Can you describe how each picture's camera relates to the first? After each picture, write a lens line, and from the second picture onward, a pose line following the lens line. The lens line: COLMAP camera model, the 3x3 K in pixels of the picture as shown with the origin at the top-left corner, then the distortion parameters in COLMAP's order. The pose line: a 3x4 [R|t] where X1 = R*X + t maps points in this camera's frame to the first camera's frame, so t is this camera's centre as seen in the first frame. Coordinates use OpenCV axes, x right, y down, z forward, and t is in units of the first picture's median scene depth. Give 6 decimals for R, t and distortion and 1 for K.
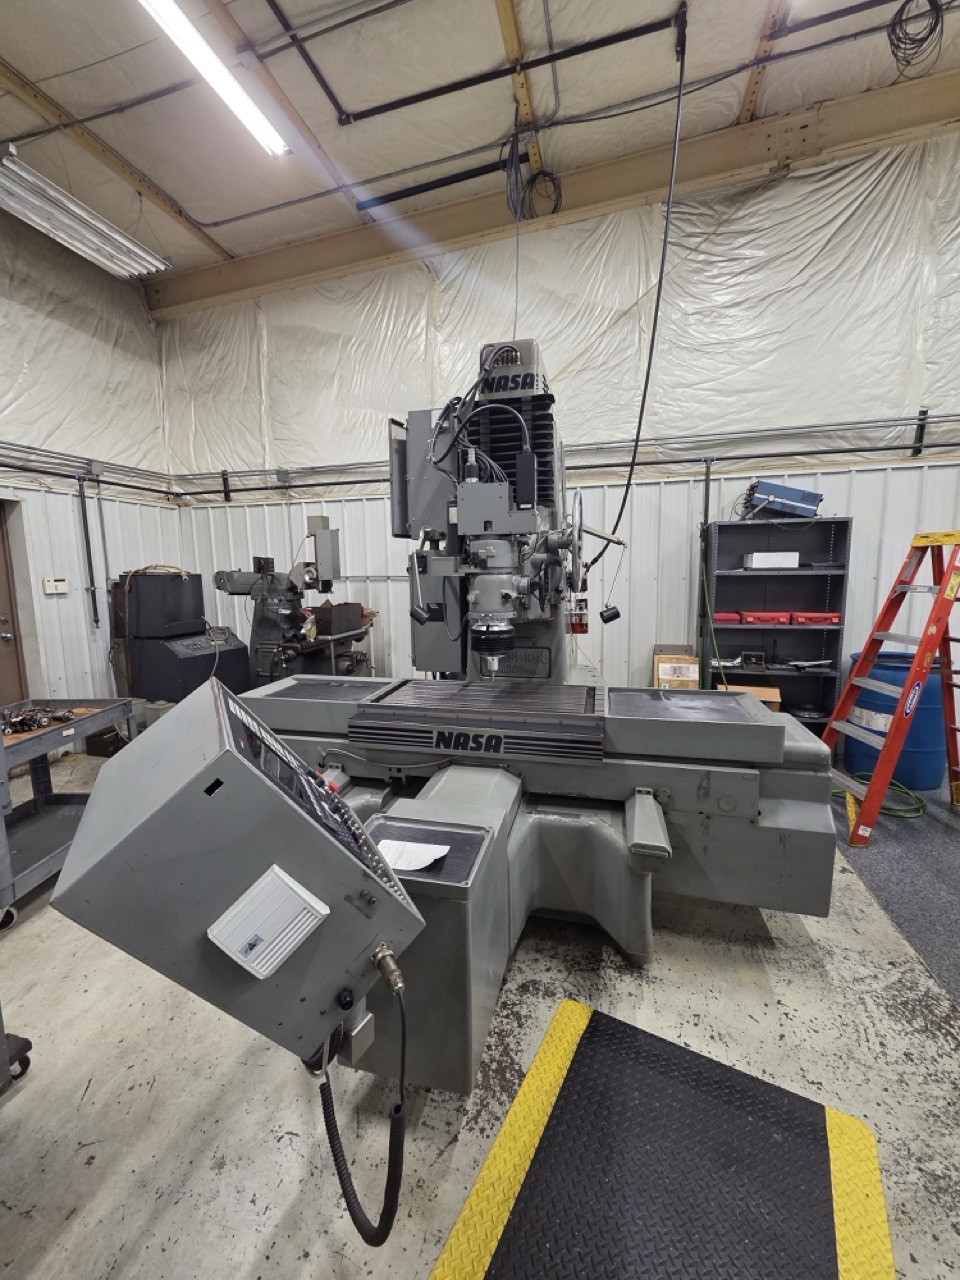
lens RADIAL K [[521.0, 0, 476.4], [0, 521.0, 634.7], [0, 0, 1]] dist [0.008341, 0.000088]
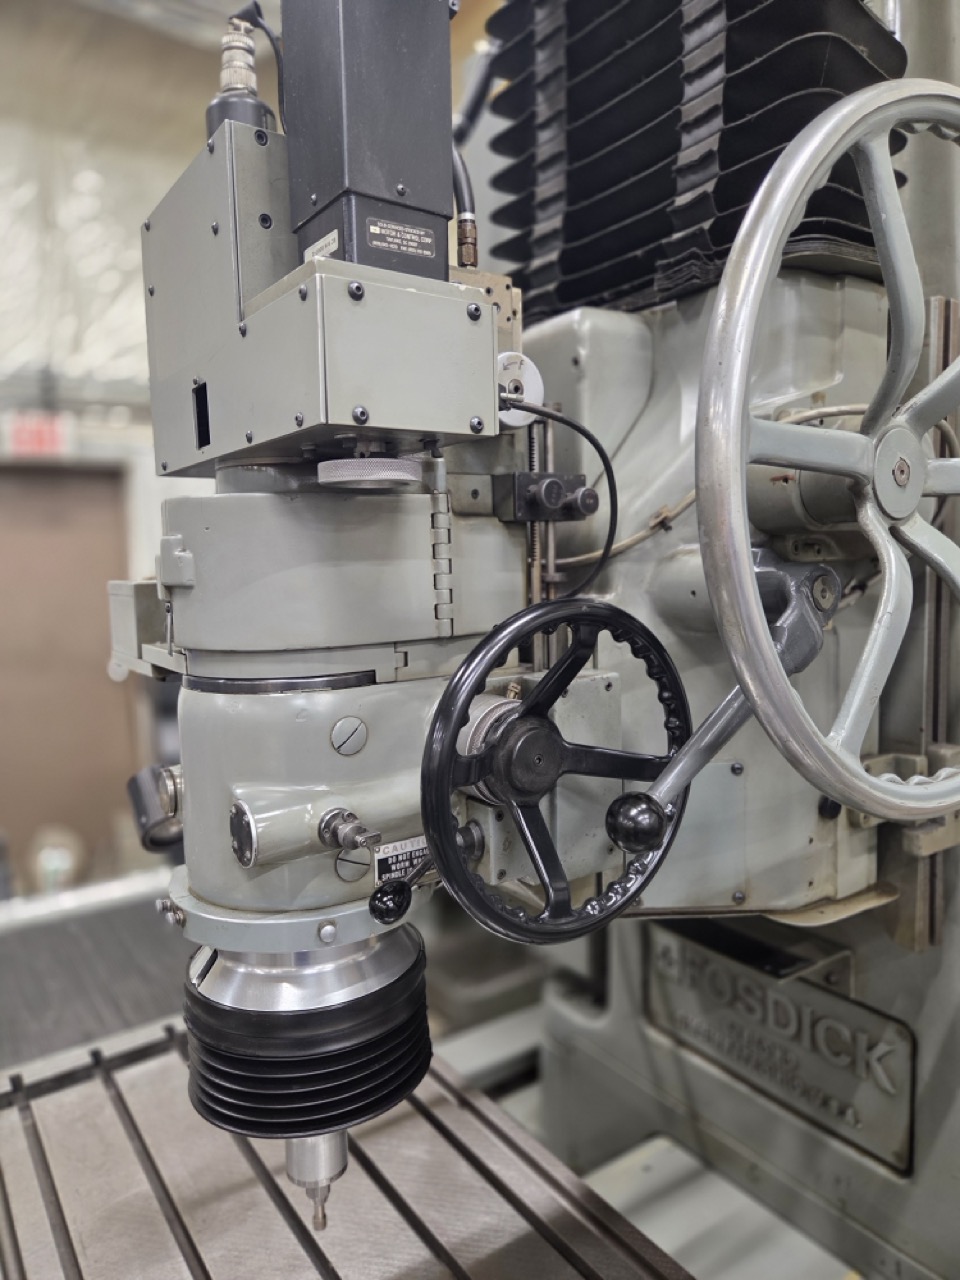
lens RADIAL K [[860.6, 0, 499.2], [0, 860.6, 647.7], [0, 0, 1]] dist [0.079102, -0.060959]
pose [[0.756006, 0.064702, -0.651359, 0.168107], [-0.075035, 0.997109, 0.011957, -0.078702], [0.650249, 0.039835, 0.758676, 0.474869]]
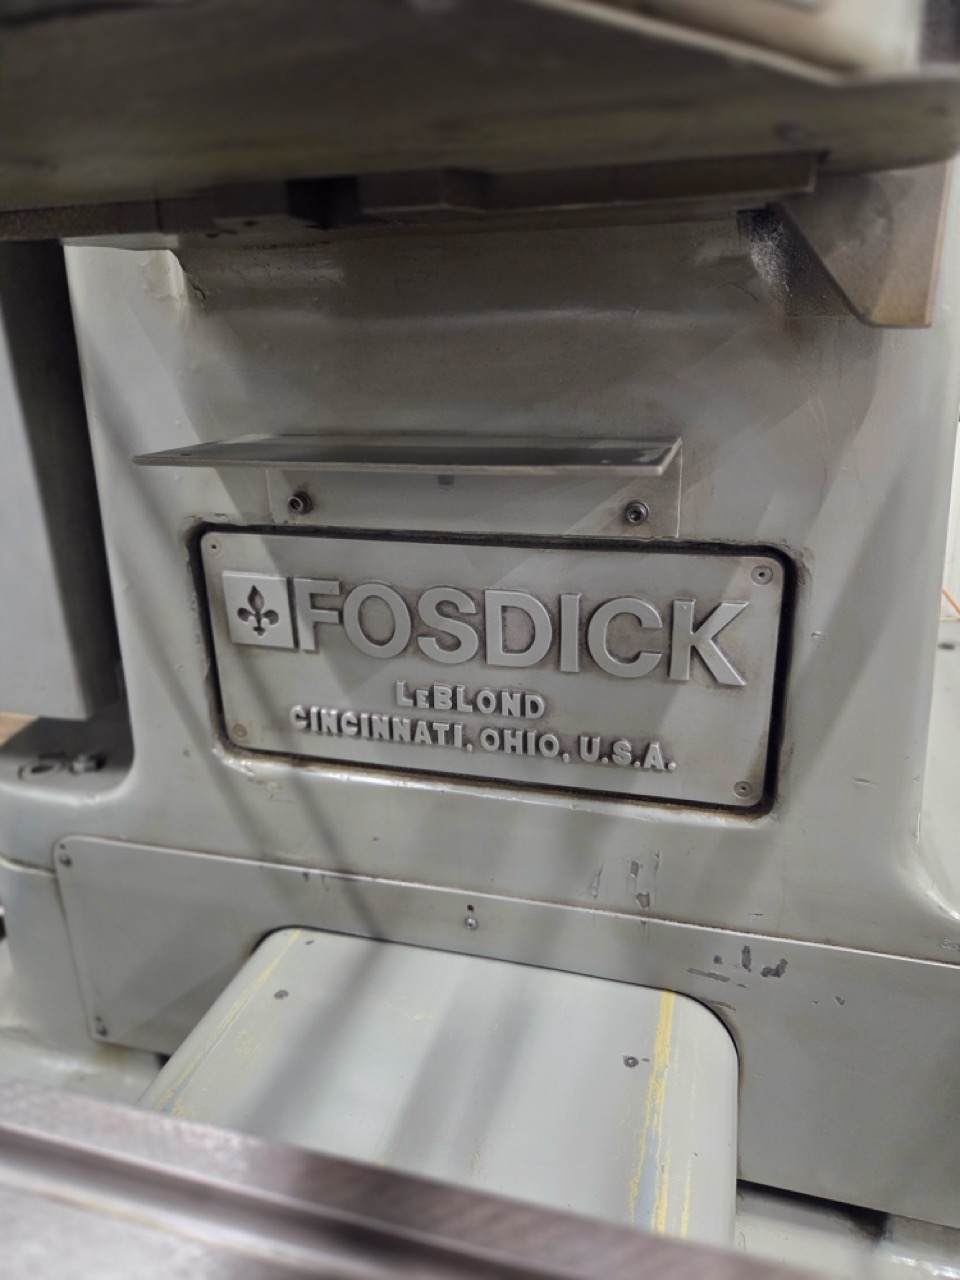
lens RADIAL K [[860.6, 0, 499.2], [0, 860.6, 647.7], [0, 0, 1]] dist [0.079102, -0.060959]
pose [[0.999047, 0.006236, -0.043203, 0.066776], [0.003047, 0.977364, 0.211545, 0.005733], [0.043544, -0.211475, 0.976413, 0.606123]]
